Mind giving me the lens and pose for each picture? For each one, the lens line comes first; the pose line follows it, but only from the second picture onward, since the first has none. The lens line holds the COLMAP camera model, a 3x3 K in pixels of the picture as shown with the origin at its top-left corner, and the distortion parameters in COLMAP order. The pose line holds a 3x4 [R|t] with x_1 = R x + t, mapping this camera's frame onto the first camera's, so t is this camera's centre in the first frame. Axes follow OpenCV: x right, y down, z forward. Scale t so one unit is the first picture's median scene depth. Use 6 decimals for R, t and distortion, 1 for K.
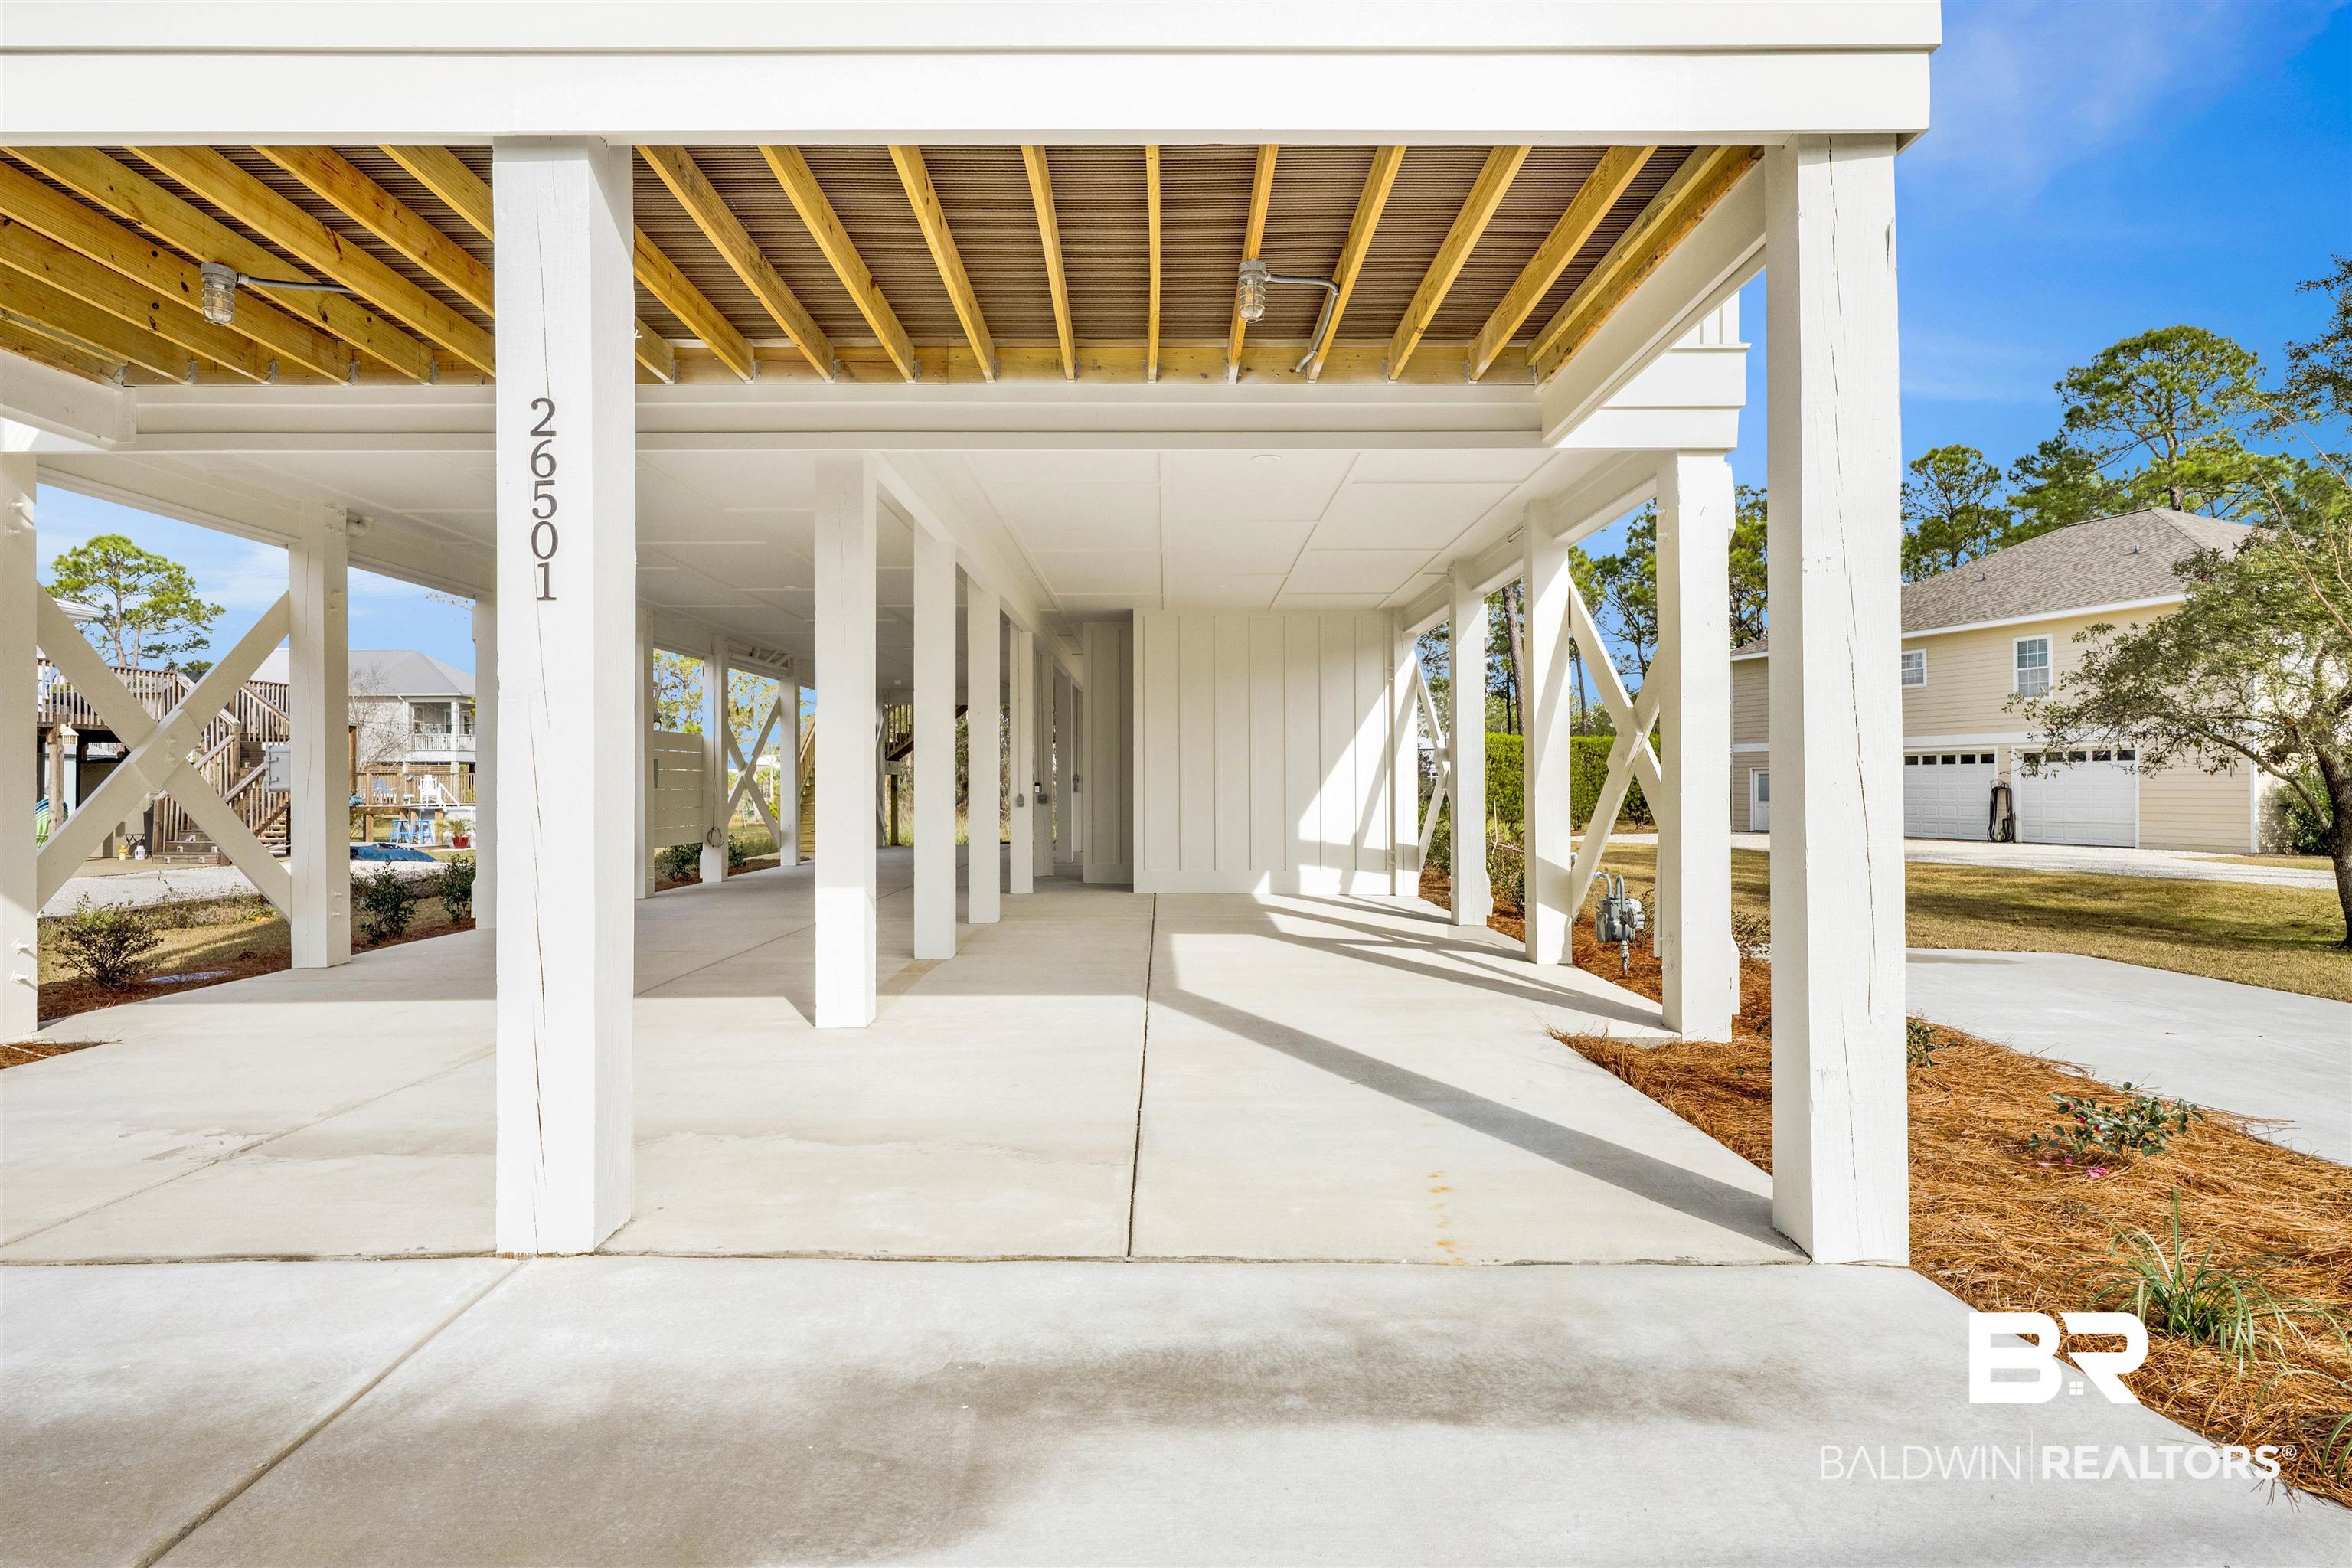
lens RADIAL K [[1206.5, 0, 1176.0], [0, 1206.5, 784.0], [0, 0, 1]] dist [0.000923, -0.000174]
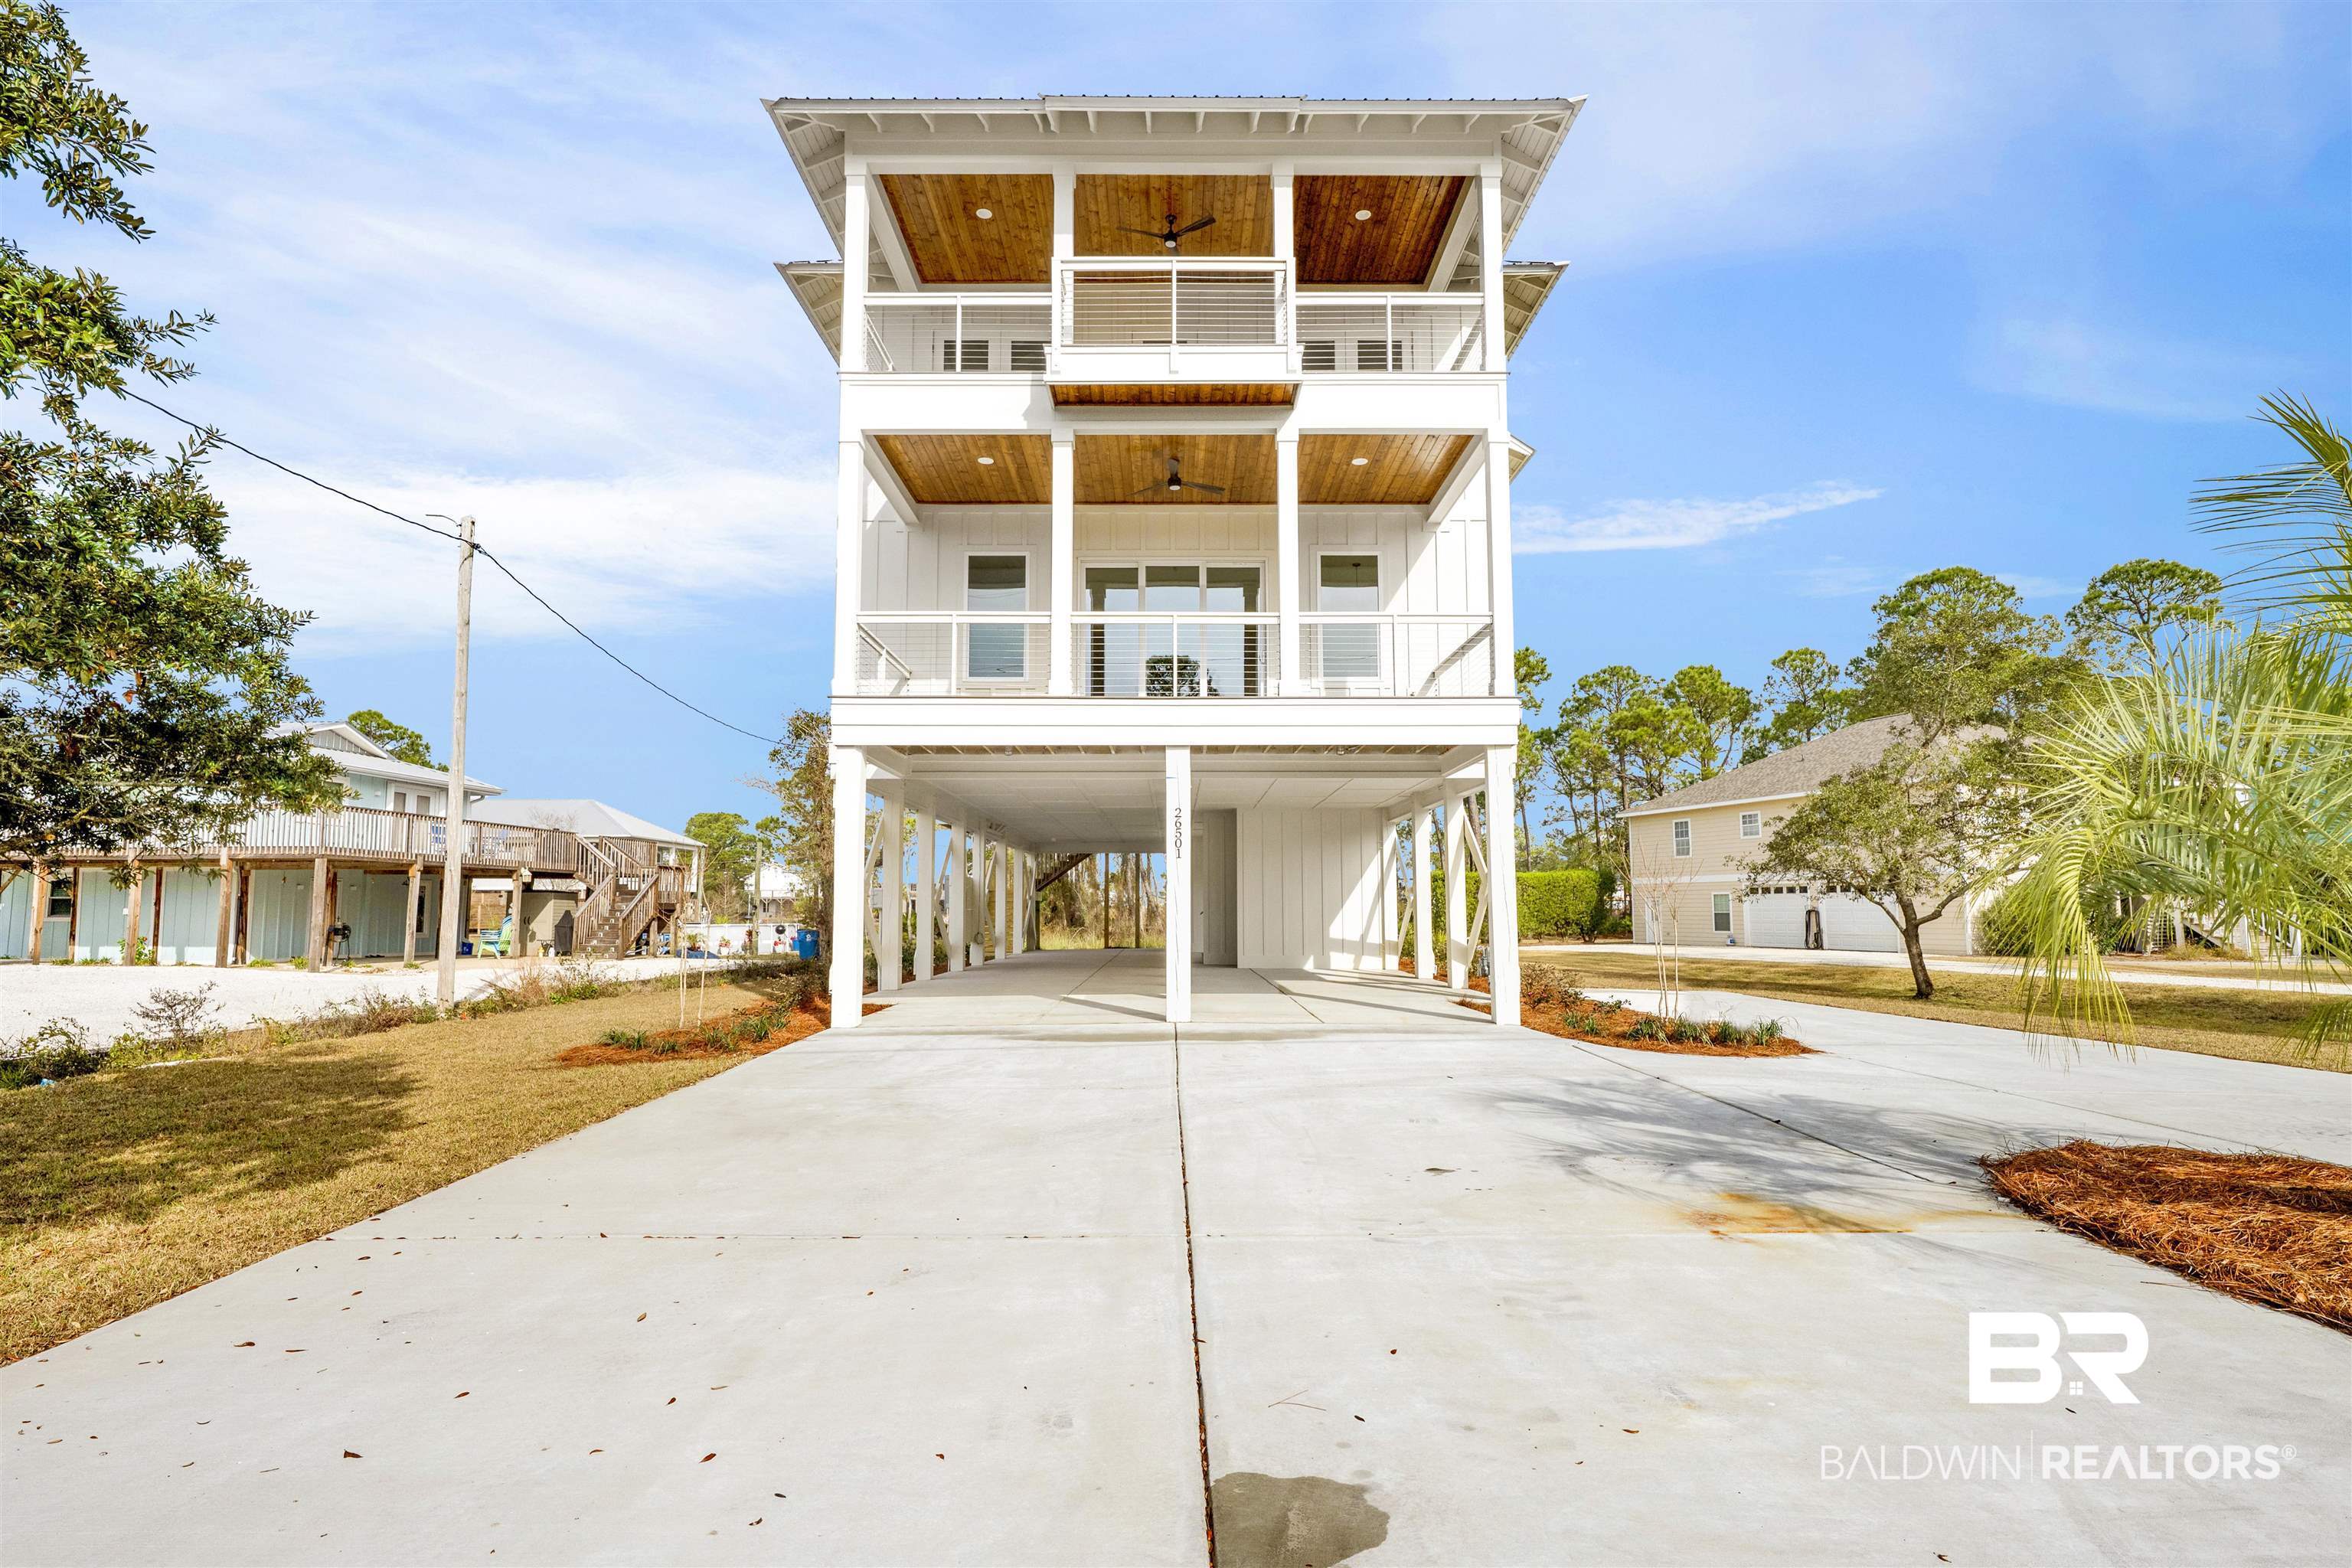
lens RADIAL K [[1088.8, 0, 1196.5], [0, 1088.8, 824.7], [0, 0, 1]] dist [-0.000357, 0.000001]
pose [[0.999896, 0.001632, 0.014305, -0.073868], [-0.000519, 0.996993, -0.077487, 0.003252], [-0.014388, 0.077471, 0.996891, -0.377739]]
